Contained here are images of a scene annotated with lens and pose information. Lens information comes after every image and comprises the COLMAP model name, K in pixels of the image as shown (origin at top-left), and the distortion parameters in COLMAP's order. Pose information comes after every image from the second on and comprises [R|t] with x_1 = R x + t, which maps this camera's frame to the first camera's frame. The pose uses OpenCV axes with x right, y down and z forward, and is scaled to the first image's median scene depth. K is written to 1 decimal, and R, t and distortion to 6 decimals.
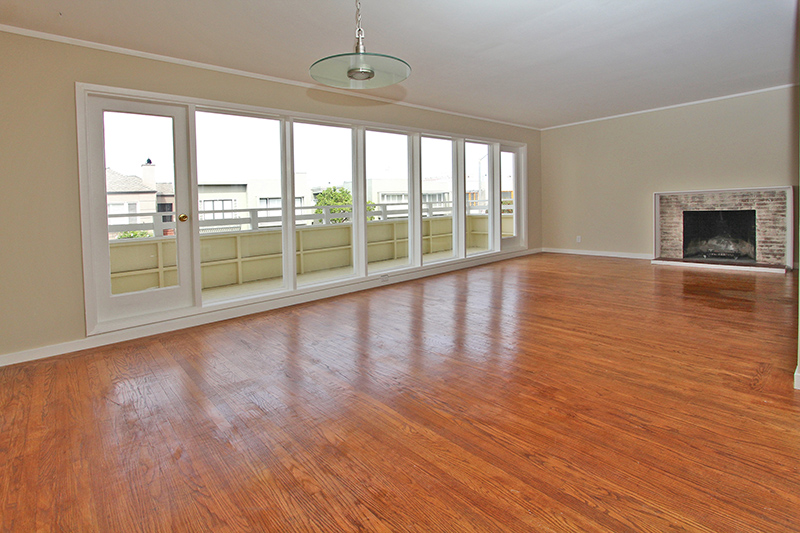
lens RADIAL K [[391.9, 0, 400.0], [0, 391.9, 266.5], [0, 0, 1]] dist [0.001680, 0.000643]
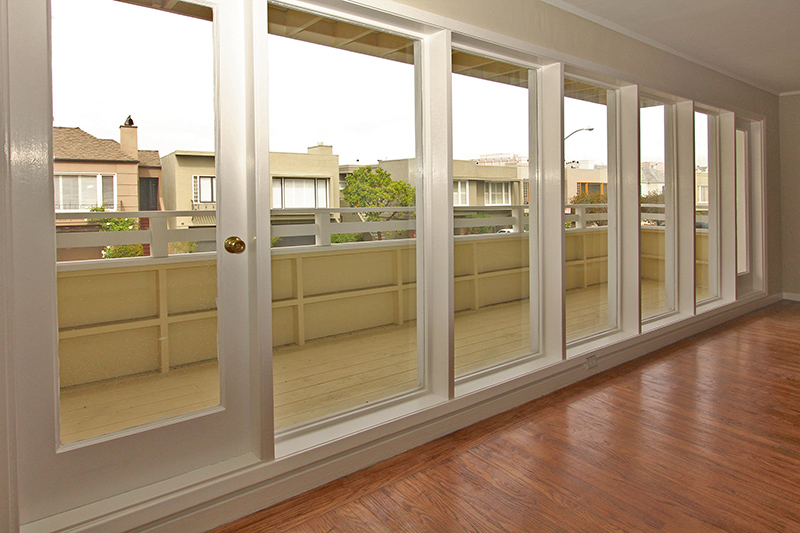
lens RADIAL K [[481.7, 0, 418.9], [0, 481.7, 267.6], [0, 0, 1]] dist [-0.002446, 0.000300]
pose [[0.998607, 0.050368, -0.015720, -0.208069], [-0.050310, 0.998725, 0.004115, -0.068889], [0.015907, -0.003318, 0.999868, 0.284409]]
